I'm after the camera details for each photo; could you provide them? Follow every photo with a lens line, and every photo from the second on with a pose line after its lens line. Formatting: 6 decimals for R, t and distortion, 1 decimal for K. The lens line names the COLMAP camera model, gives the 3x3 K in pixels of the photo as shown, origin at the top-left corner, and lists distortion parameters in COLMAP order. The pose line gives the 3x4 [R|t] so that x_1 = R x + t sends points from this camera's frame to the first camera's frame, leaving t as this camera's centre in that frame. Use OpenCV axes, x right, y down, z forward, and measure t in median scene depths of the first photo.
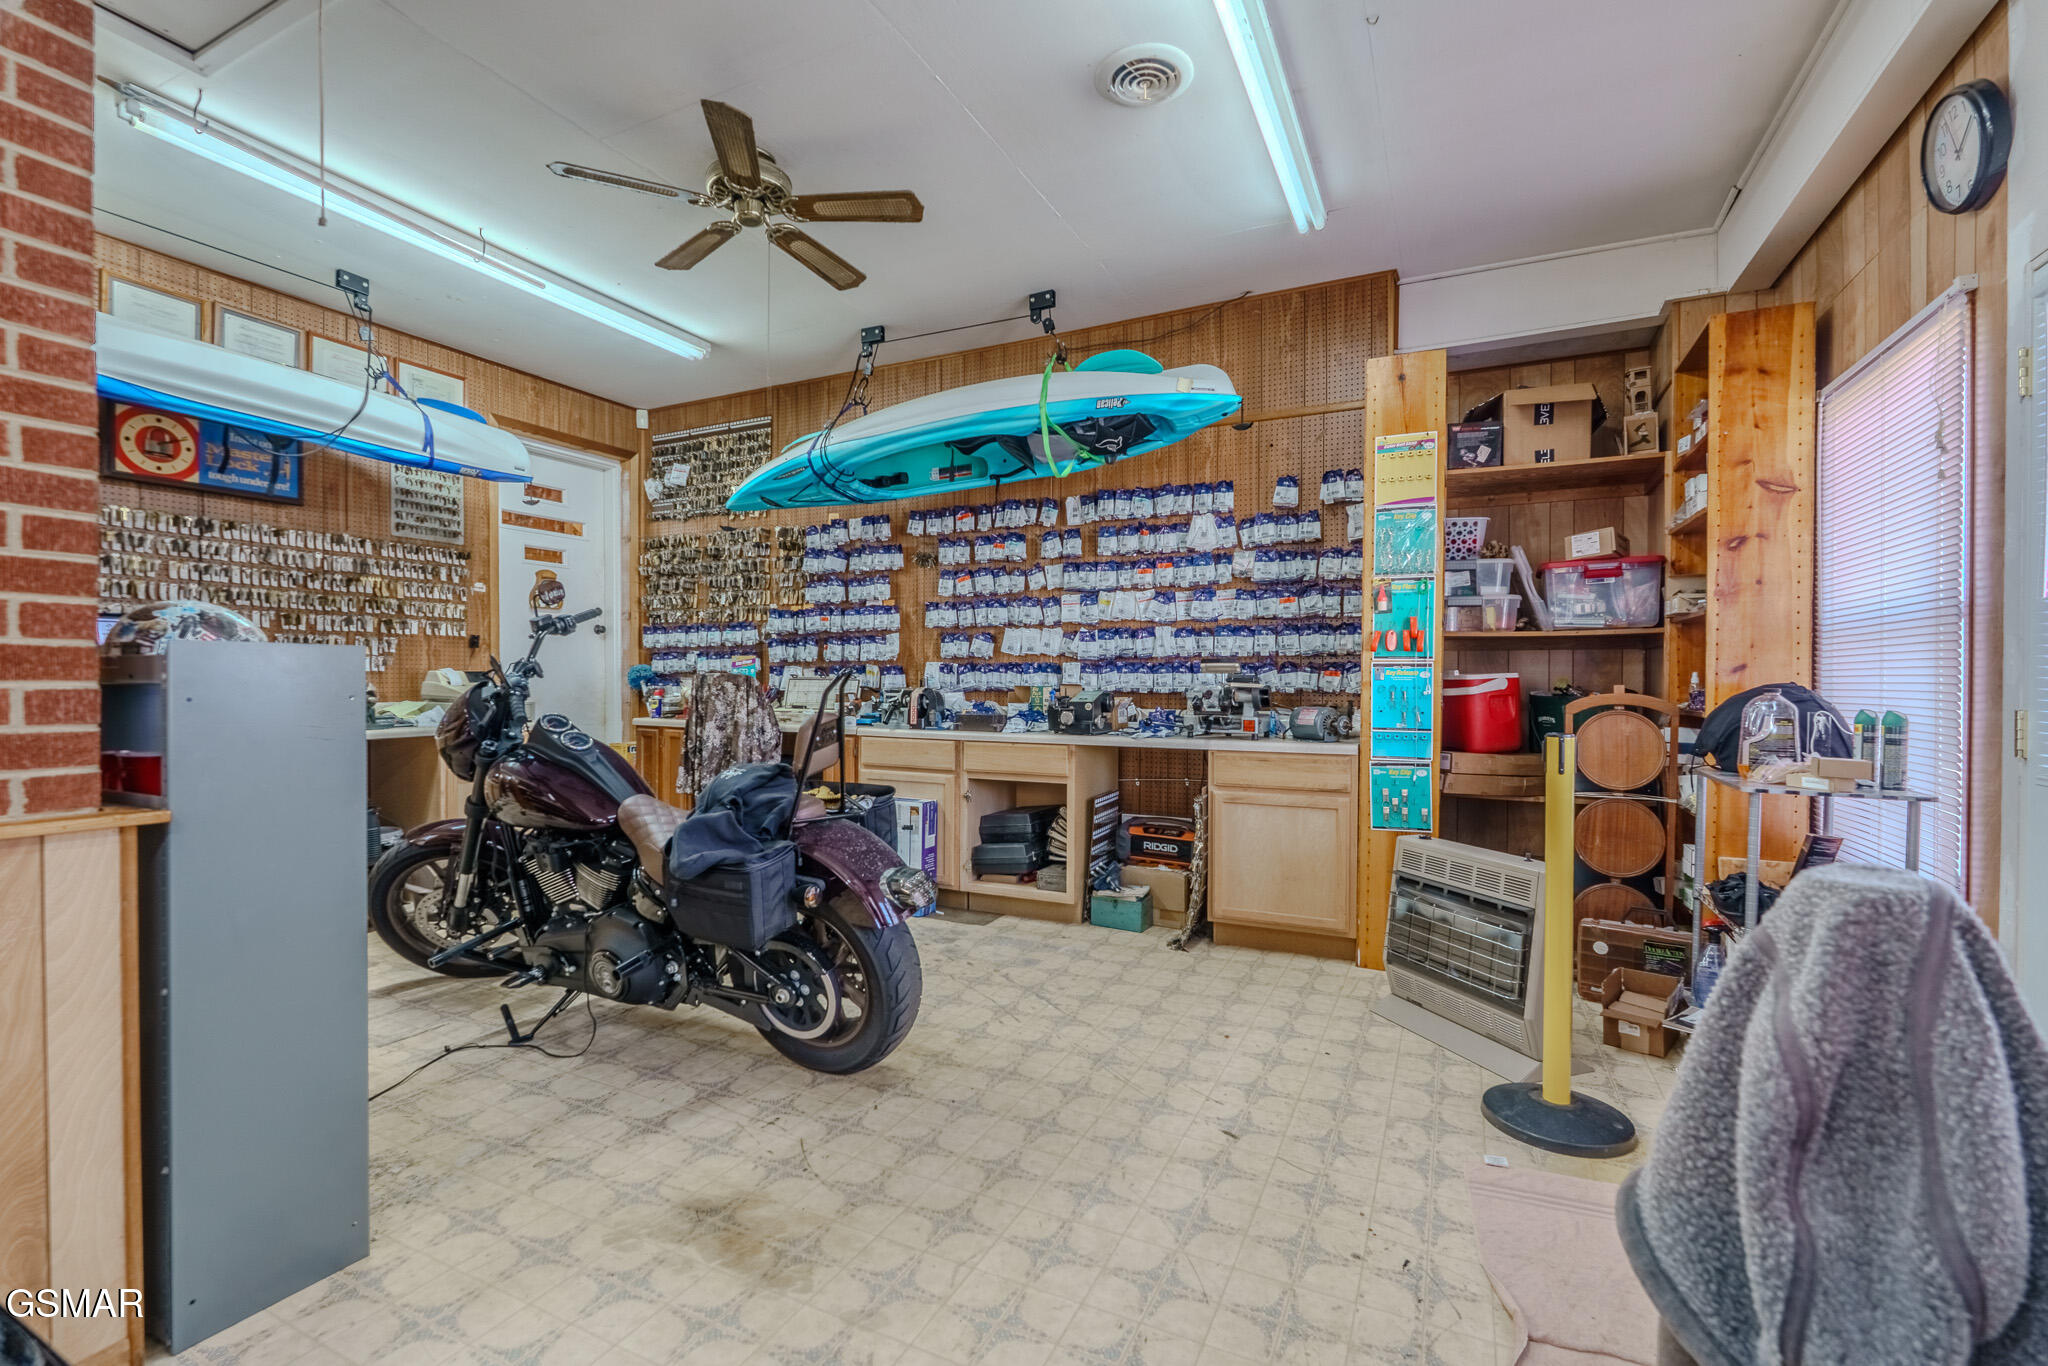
lens RADIAL K [[893.6, 0, 1017.7], [0, 893.6, 685.3], [0, 0, 1]] dist [-0.009412, 0.002061]
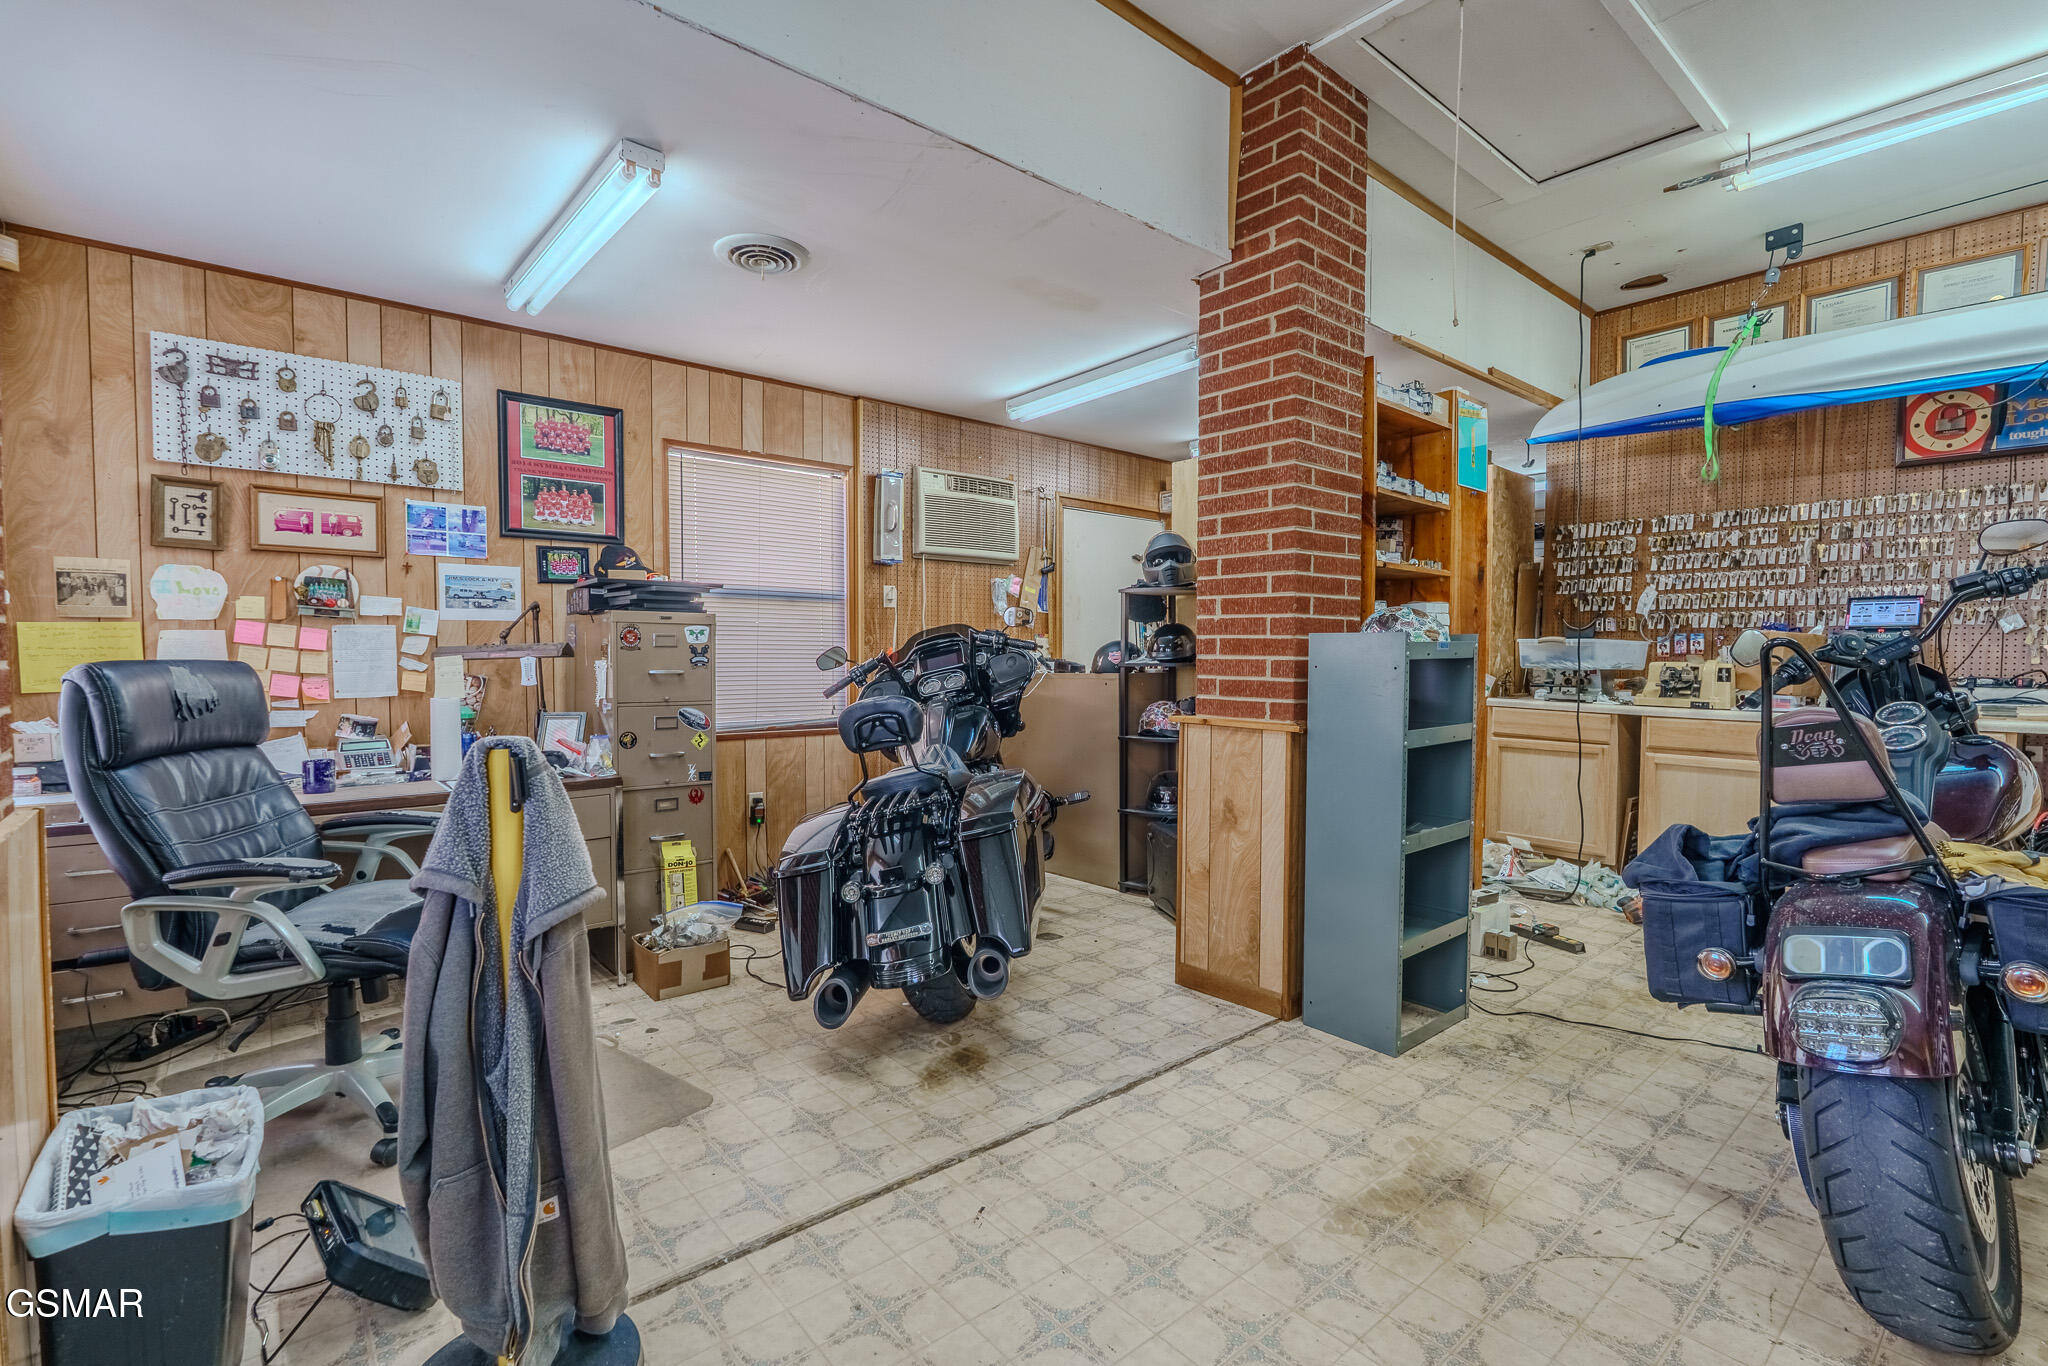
lens RADIAL K [[893.6, 0, 1017.3], [0, 893.6, 683.2], [0, 0, 1]] dist [-0.009412, 0.002061]
pose [[-0.409232, 0.021960, -0.912166, 0.666962], [-0.009241, 0.999559, 0.028210, 0.003795], [0.912384, 0.019973, -0.408848, 0.835584]]
